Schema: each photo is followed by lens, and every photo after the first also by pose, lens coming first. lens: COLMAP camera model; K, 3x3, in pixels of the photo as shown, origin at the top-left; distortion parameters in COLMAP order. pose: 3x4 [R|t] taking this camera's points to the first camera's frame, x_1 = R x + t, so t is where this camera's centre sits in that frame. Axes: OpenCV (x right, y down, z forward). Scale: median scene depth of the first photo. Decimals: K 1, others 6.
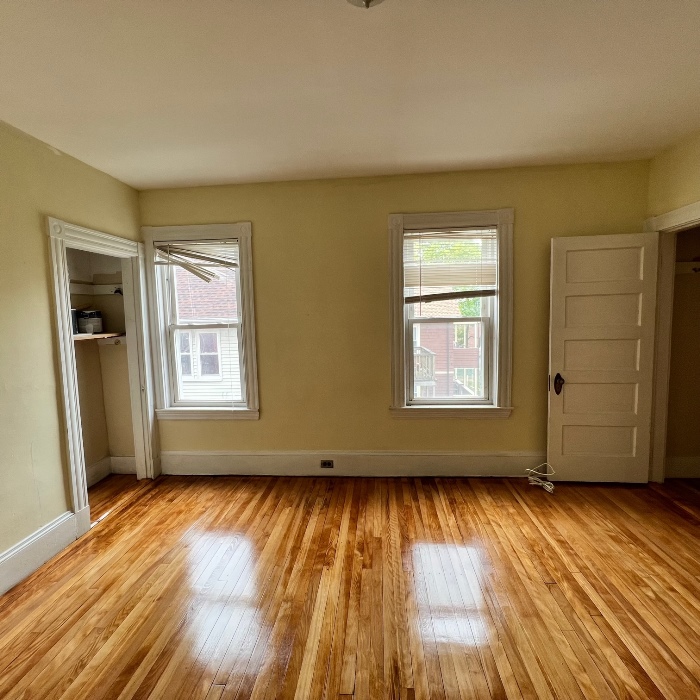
lens RADIAL K [[372.5, 0, 349.0], [0, 372.5, 350.8], [0, 0, 1]] dist [-0.002732, 0.001319]
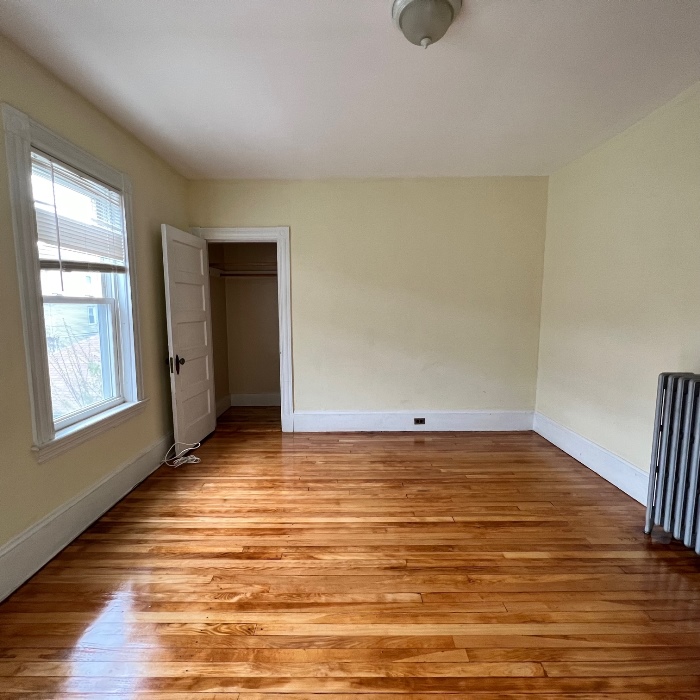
lens RADIAL K [[372.5, 0, 348.8], [0, 372.5, 349.5], [0, 0, 1]] dist [-0.002732, 0.001319]
pose [[-0.078949, -0.086396, 0.993128, -0.514650], [0.096045, 0.990944, 0.093841, -0.005871], [-0.992241, 0.102793, -0.069936, 0.567598]]
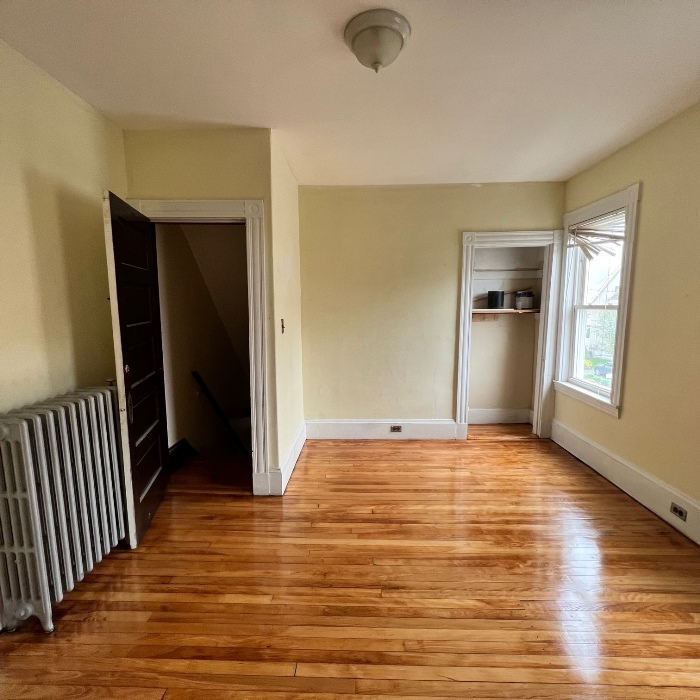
lens RADIAL K [[372.5, 0, 351.5], [0, 372.5, 352.8], [0, 0, 1]] dist [-0.002732, 0.001319]
pose [[0.055978, 0.157763, -0.985889, 0.592025], [-0.092012, 0.984051, 0.152244, -0.041302], [0.994183, 0.082191, 0.069601, 0.343662]]
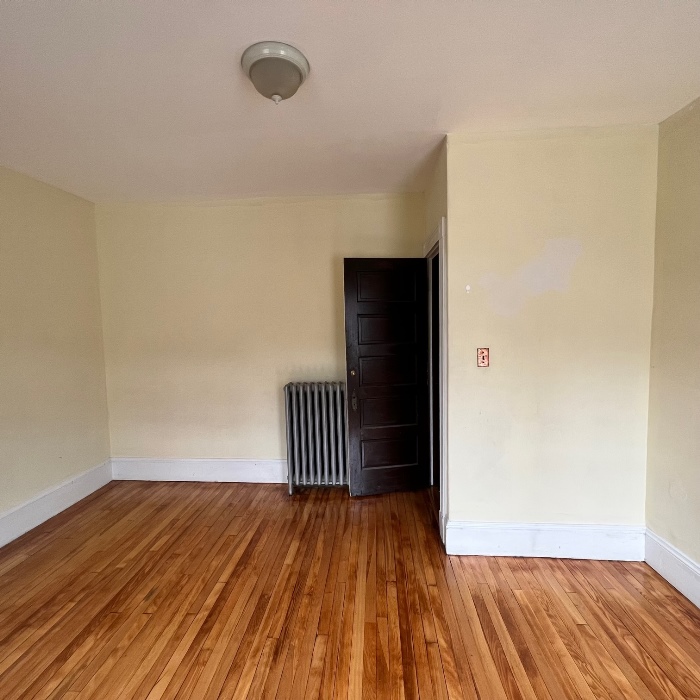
lens RADIAL K [[372.5, 0, 347.2], [0, 372.5, 348.5], [0, 0, 1]] dist [-0.002732, 0.001319]
pose [[-0.998861, 0.047683, -0.001964, -0.061169], [0.046776, 0.986360, 0.157814, -0.098453], [0.009462, 0.157543, -0.987467, 0.954668]]
